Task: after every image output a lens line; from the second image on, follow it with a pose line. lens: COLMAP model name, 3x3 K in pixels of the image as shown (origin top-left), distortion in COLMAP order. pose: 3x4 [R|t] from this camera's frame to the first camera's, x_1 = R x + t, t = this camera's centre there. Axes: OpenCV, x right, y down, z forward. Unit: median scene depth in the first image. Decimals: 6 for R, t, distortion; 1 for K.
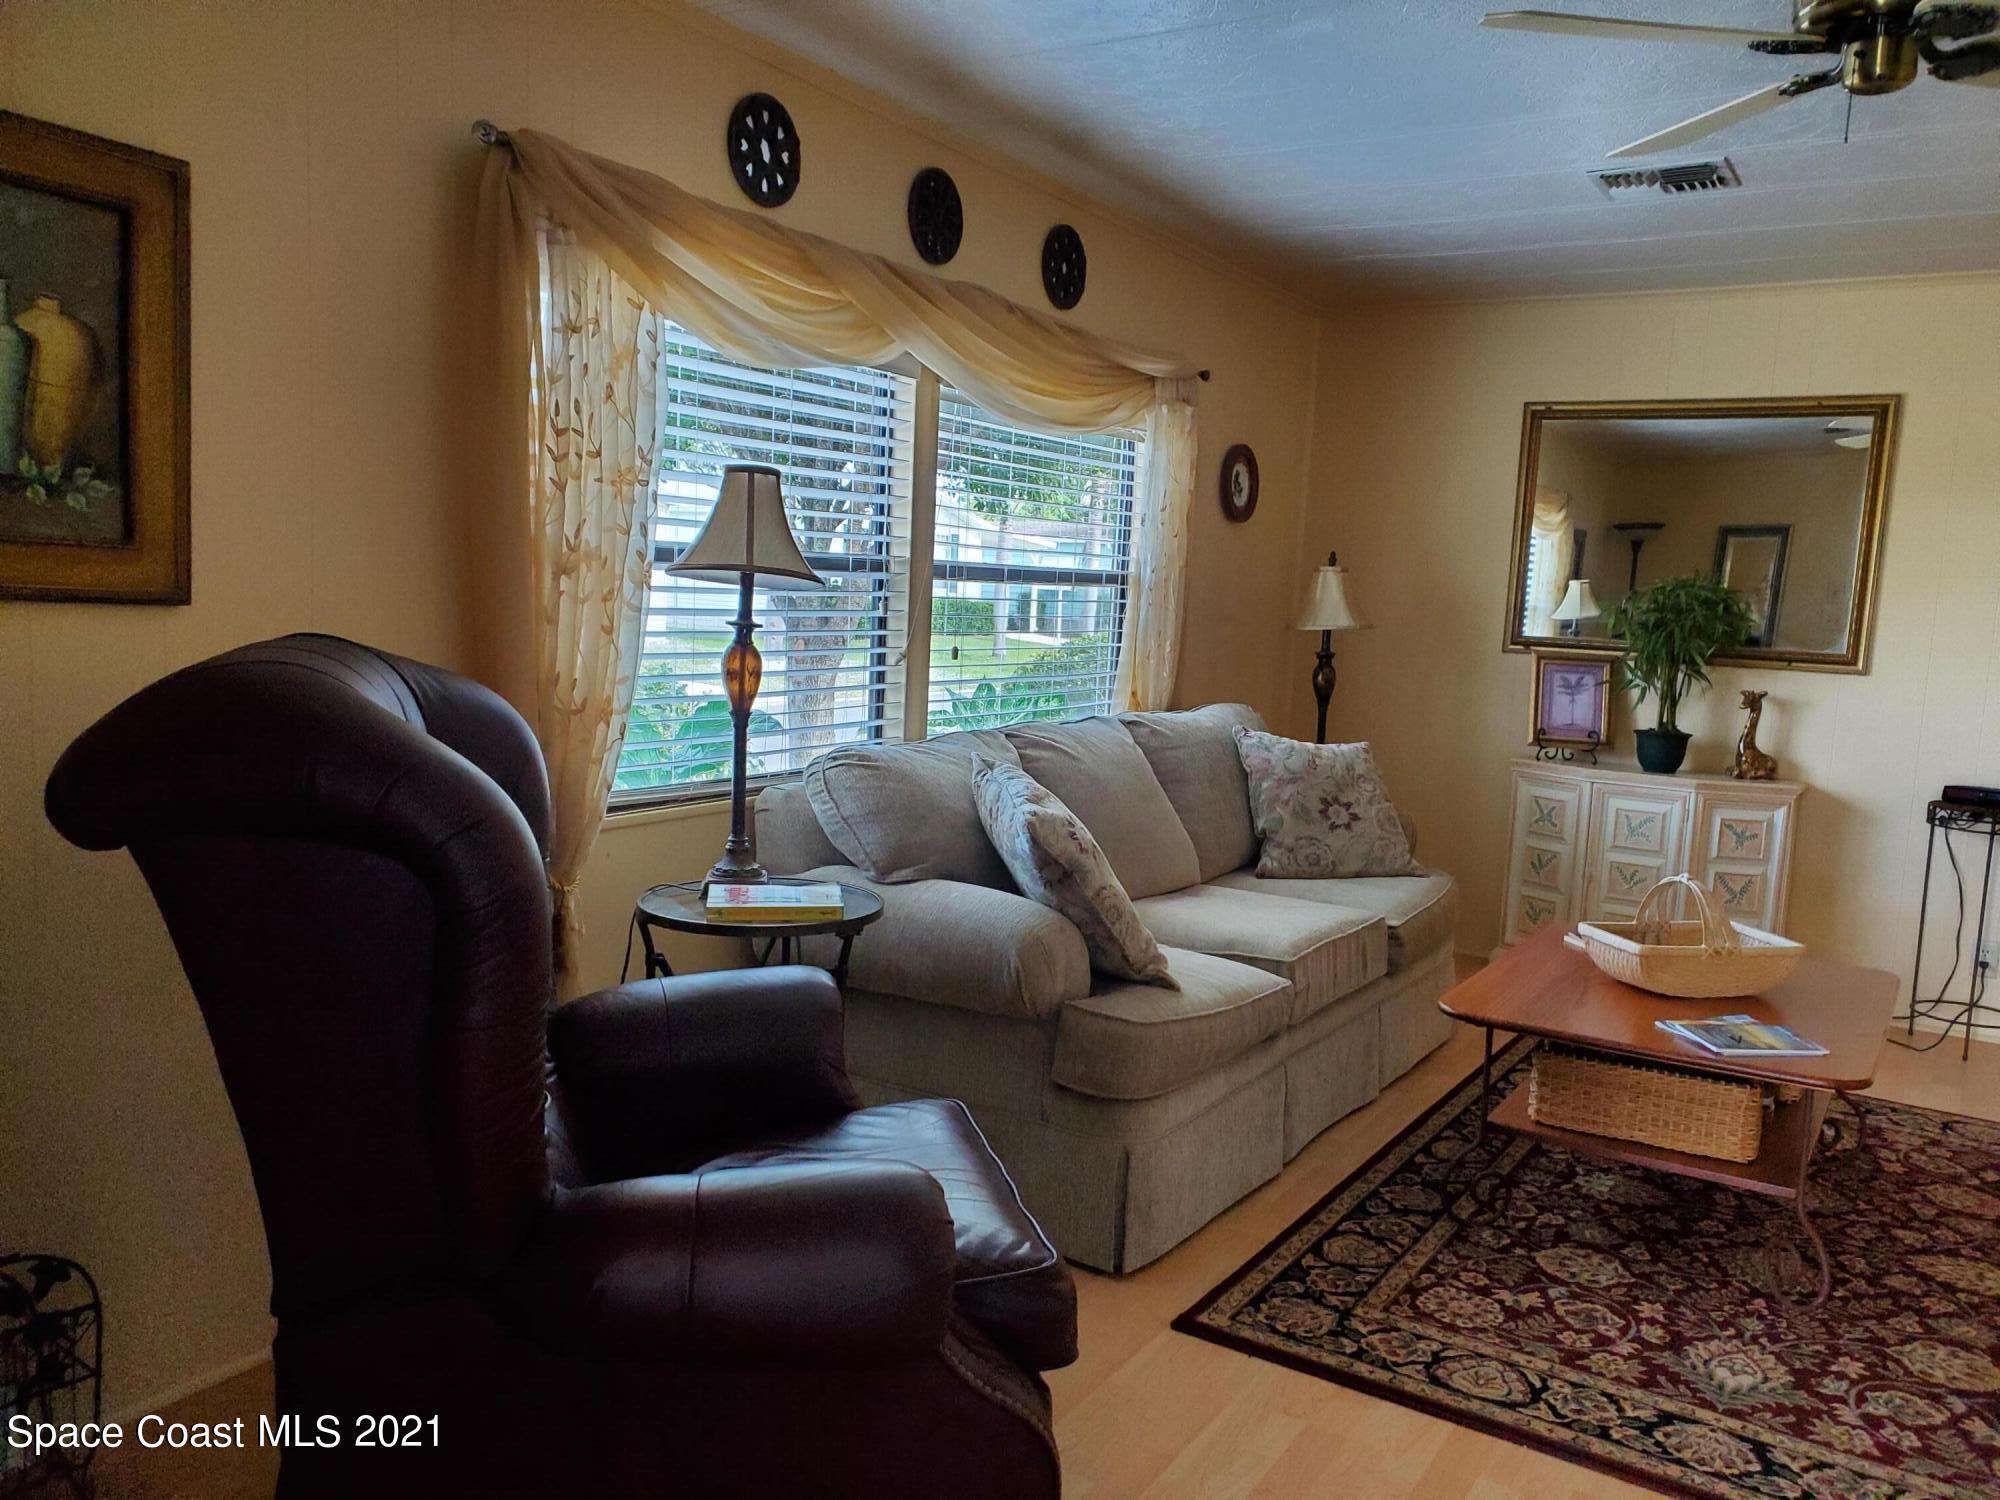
lens RADIAL K [[1559.9, 0, 997.5], [0, 1559.9, 776.4], [0, 0, 1]] dist [0.082000, -0.077049]
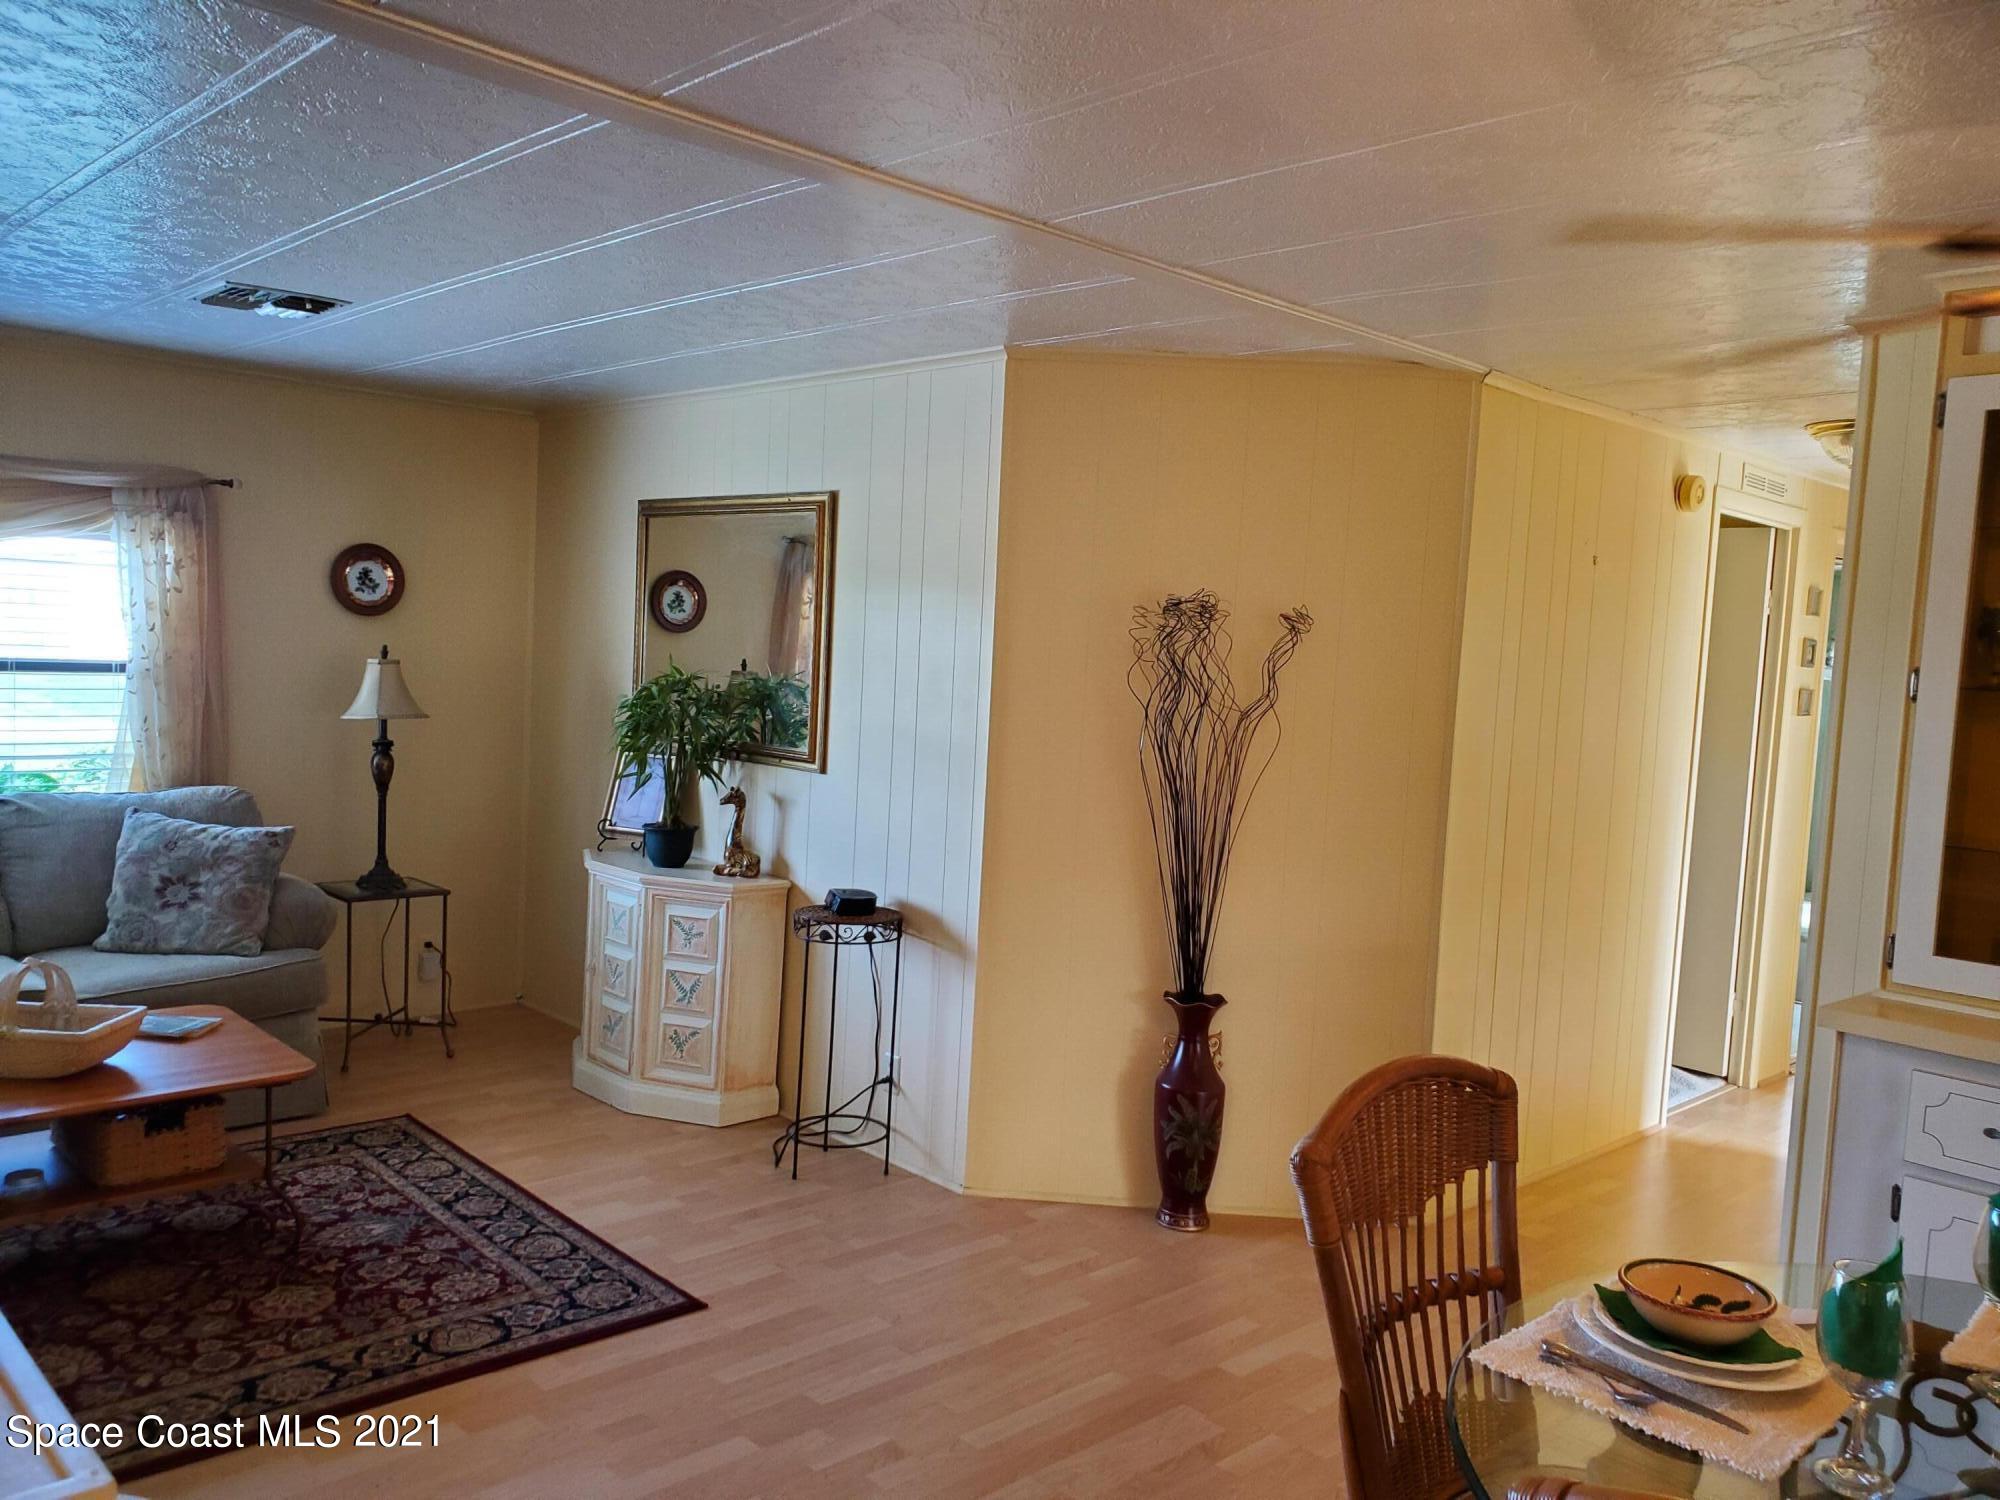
lens RADIAL K [[1559.9, 0, 978.7], [0, 1559.9, 743.9], [0, 0, 1]] dist [0.082000, -0.077049]
pose [[0.965557, 0.017000, -0.259637, 1.354389], [-0.035971, 0.997003, -0.068488, -0.029808], [0.257694, 0.075469, 0.963275, 0.143326]]
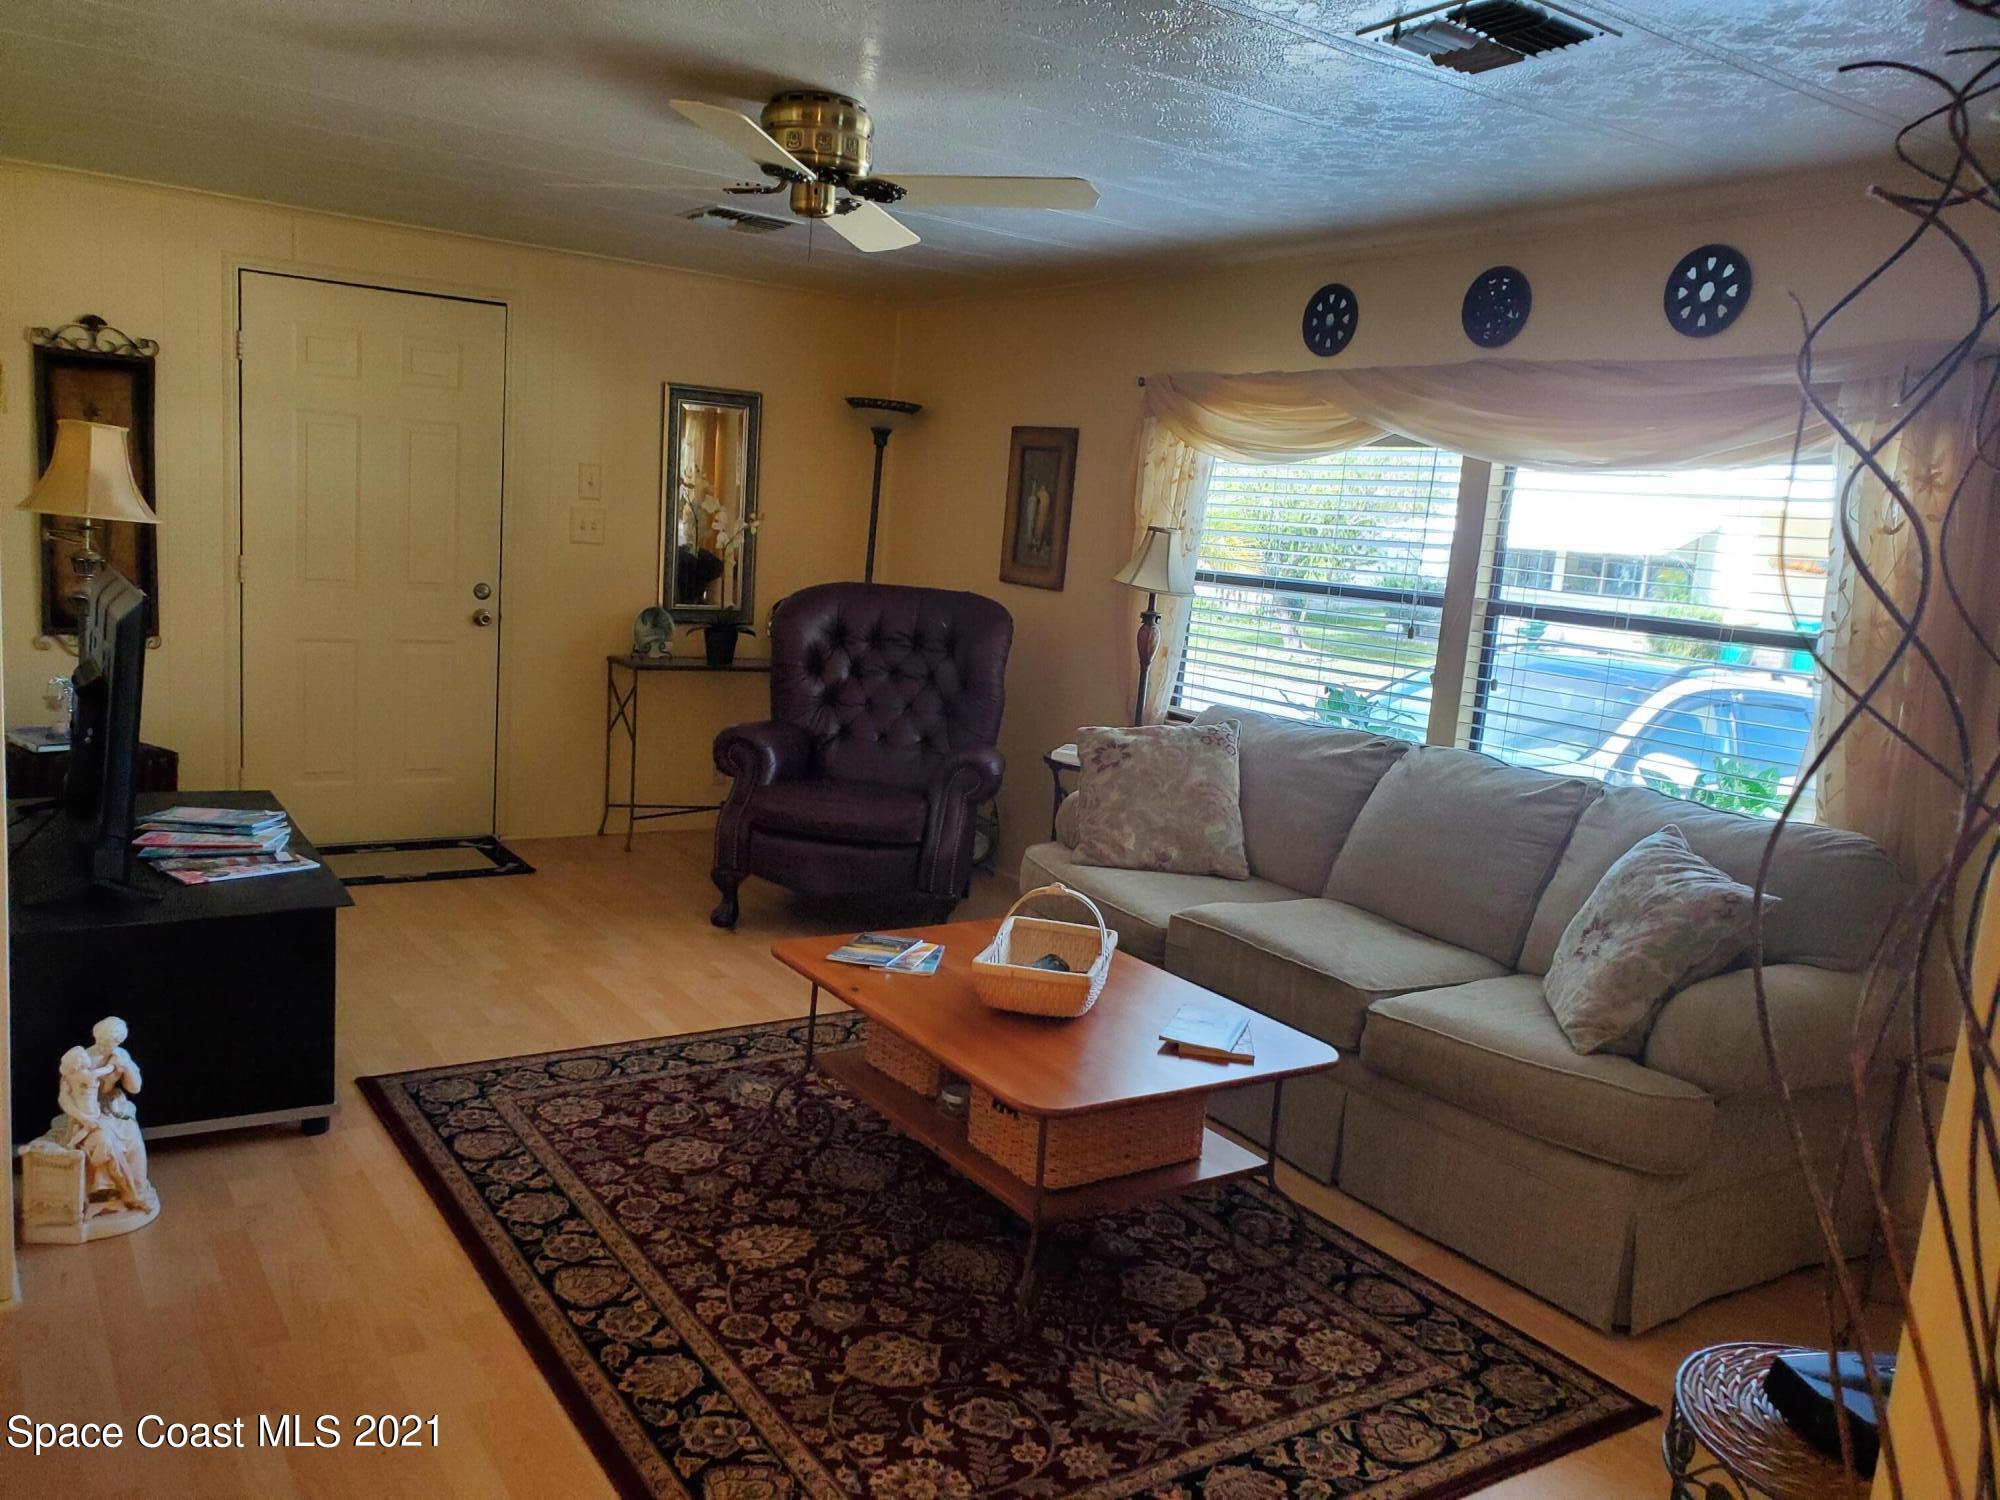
lens RADIAL K [[1559.9, 0, 977.7], [0, 1559.9, 745.9], [0, 0, 1]] dist [0.082000, -0.077049]
pose [[-0.407260, 0.067874, -0.910787, 1.367968], [-0.204033, 0.965270, 0.163168, -0.174735], [0.890230, 0.252282, -0.379268, 1.342788]]
